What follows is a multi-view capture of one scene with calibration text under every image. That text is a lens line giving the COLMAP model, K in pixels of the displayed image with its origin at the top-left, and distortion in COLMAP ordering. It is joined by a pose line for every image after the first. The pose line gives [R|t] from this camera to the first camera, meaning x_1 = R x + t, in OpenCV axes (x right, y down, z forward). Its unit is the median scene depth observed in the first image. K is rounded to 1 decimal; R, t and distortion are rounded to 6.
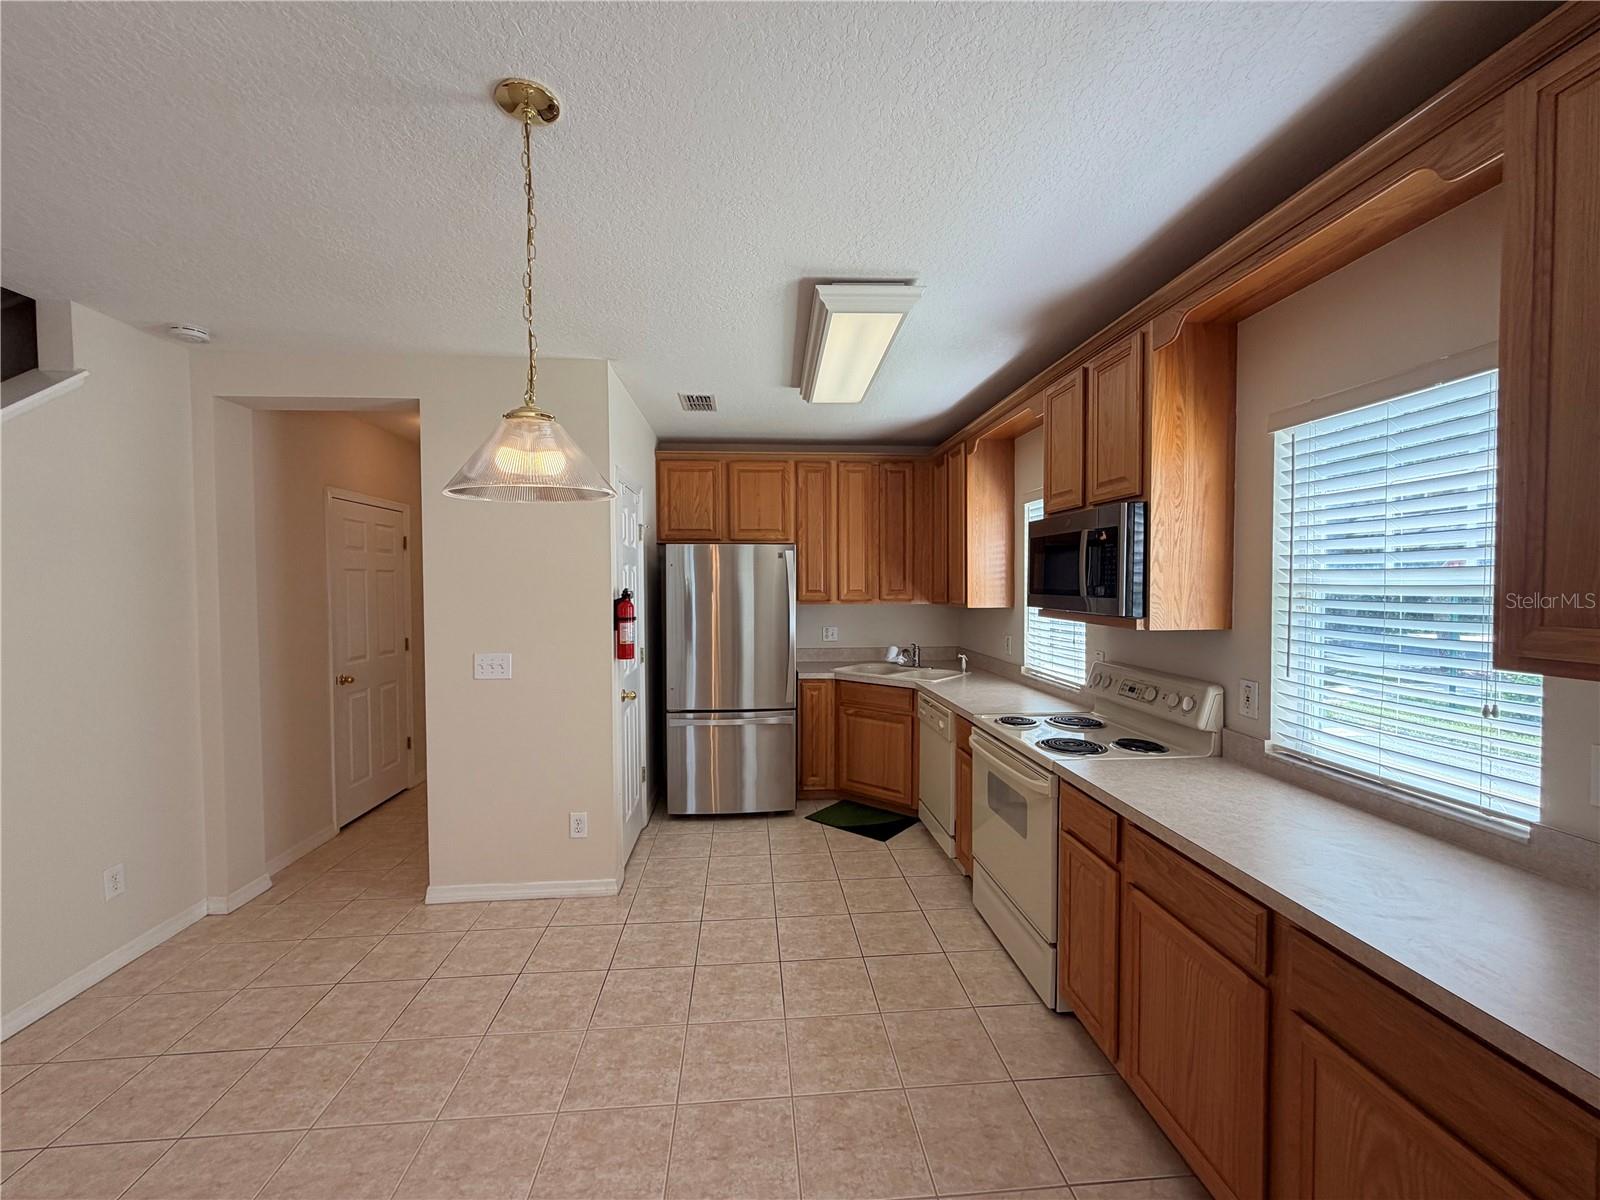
lens RADIAL K [[637.1, 0, 798.3], [0, 637.1, 599.6], [0, 0, 1]] dist [0.000455, -0.000086]
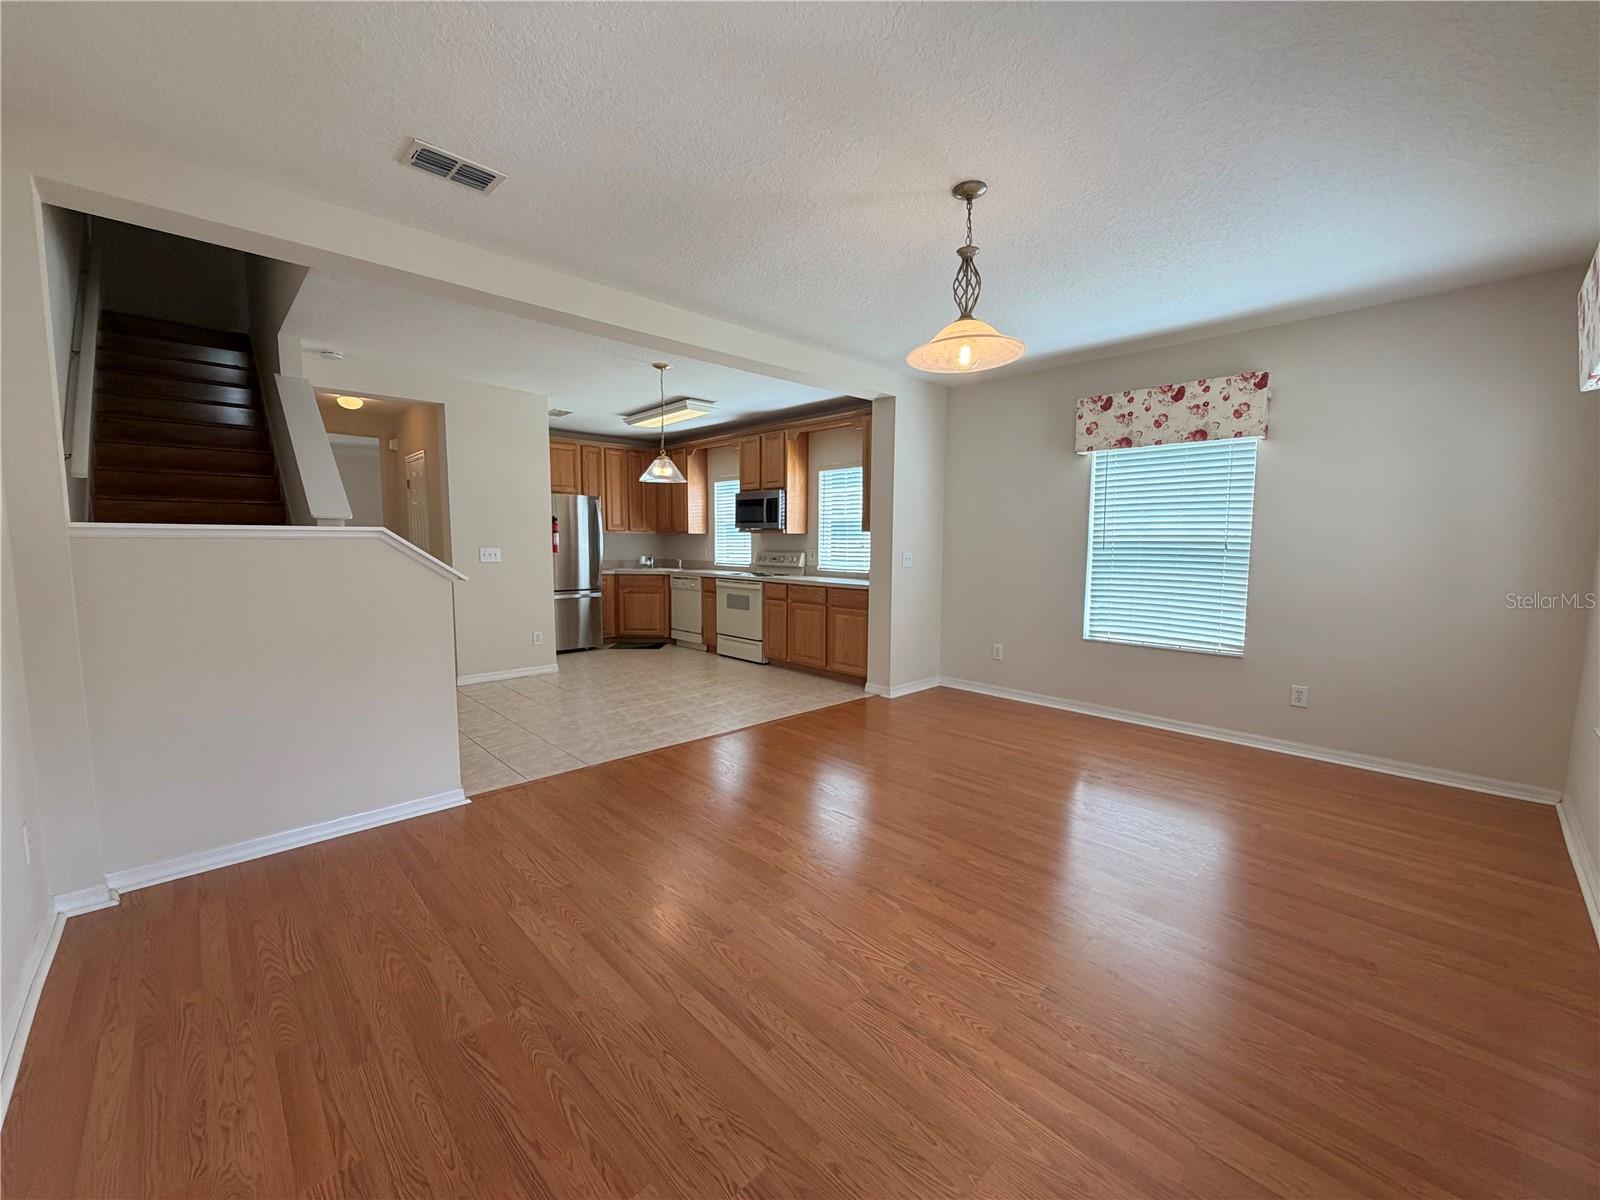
lens RADIAL K [[637.1, 0, 798.3], [0, 637.1, 599.6], [0, 0, 1]] dist [0.000455, -0.000086]
pose [[0.778955, -0.048760, 0.625181, -1.248232], [0.007480, 0.997624, 0.068488, 0.148005], [-0.627035, -0.048673, 0.777469, -1.329780]]
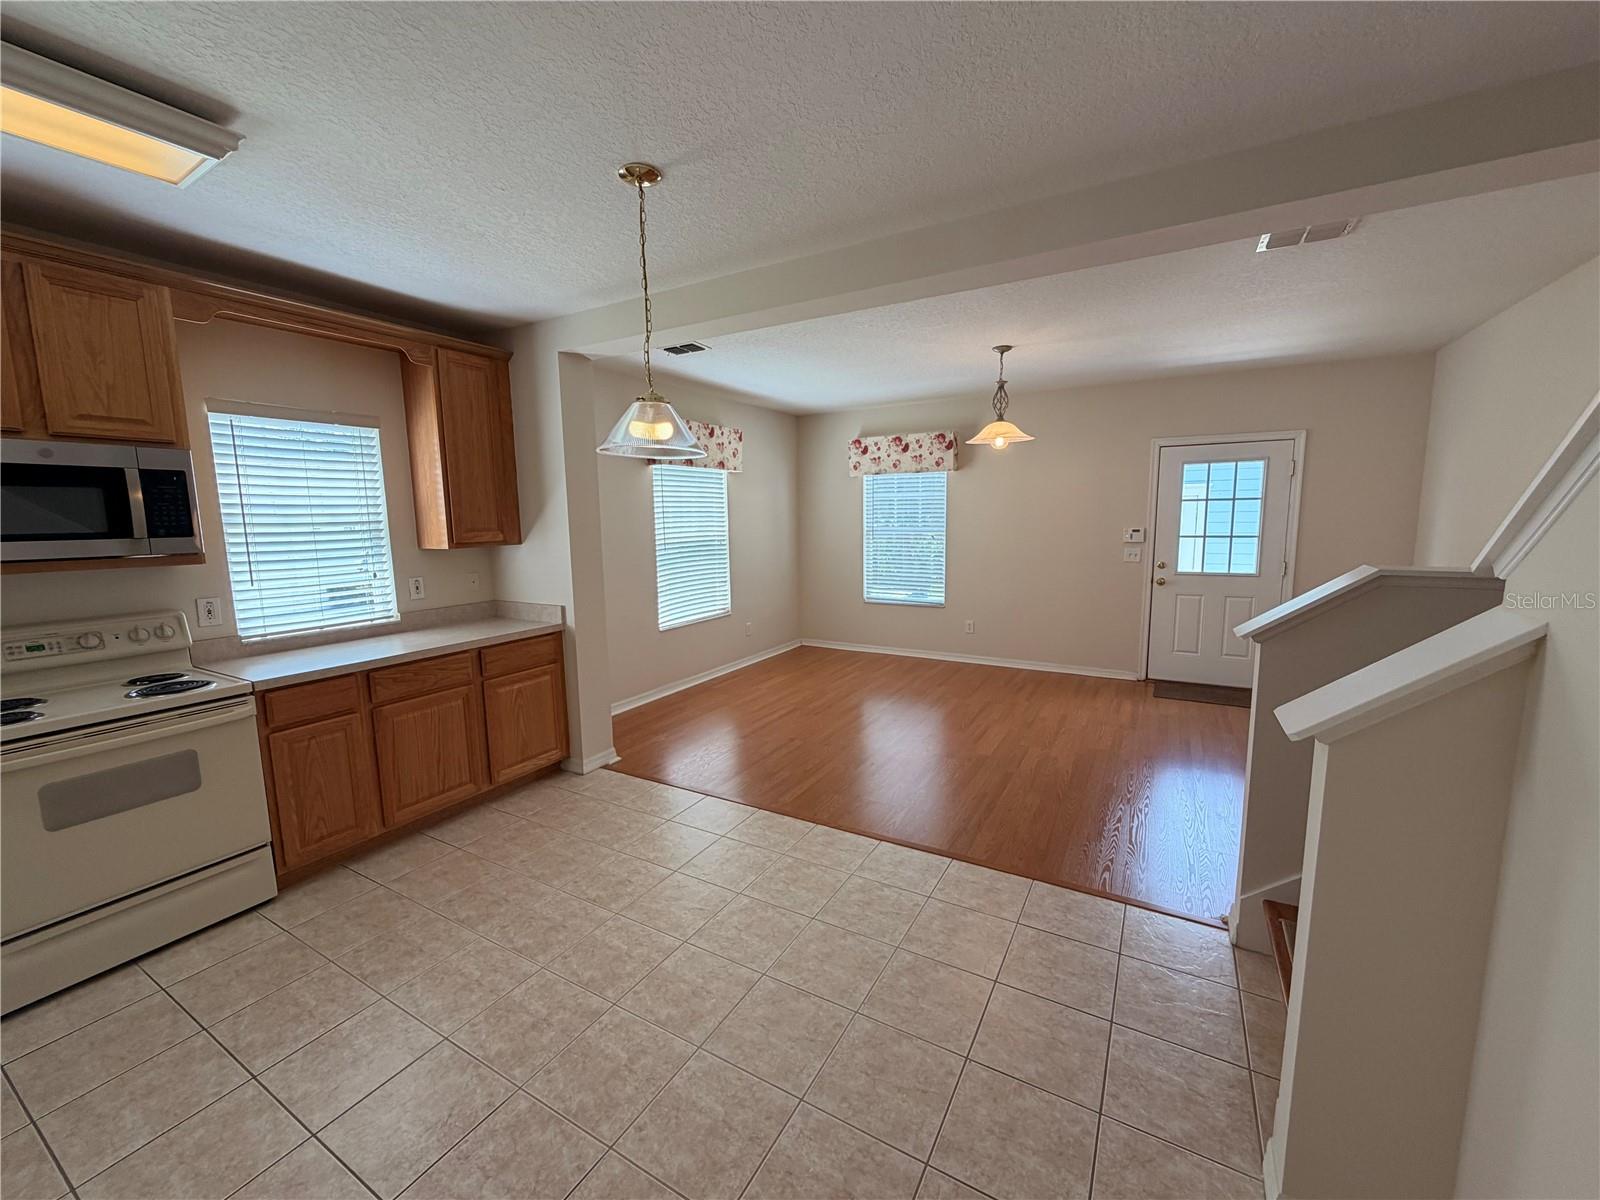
lens RADIAL K [[643.7, 0, 795.2], [0, 643.7, 599.3], [0, 0, 1]] dist [0.000379, 0.000007]
pose [[-0.819458, -0.058346, 0.570161, -0.968555], [0.034847, 0.987892, 0.151178, -0.026947], [-0.572079, 0.143753, -0.807503, 1.284304]]
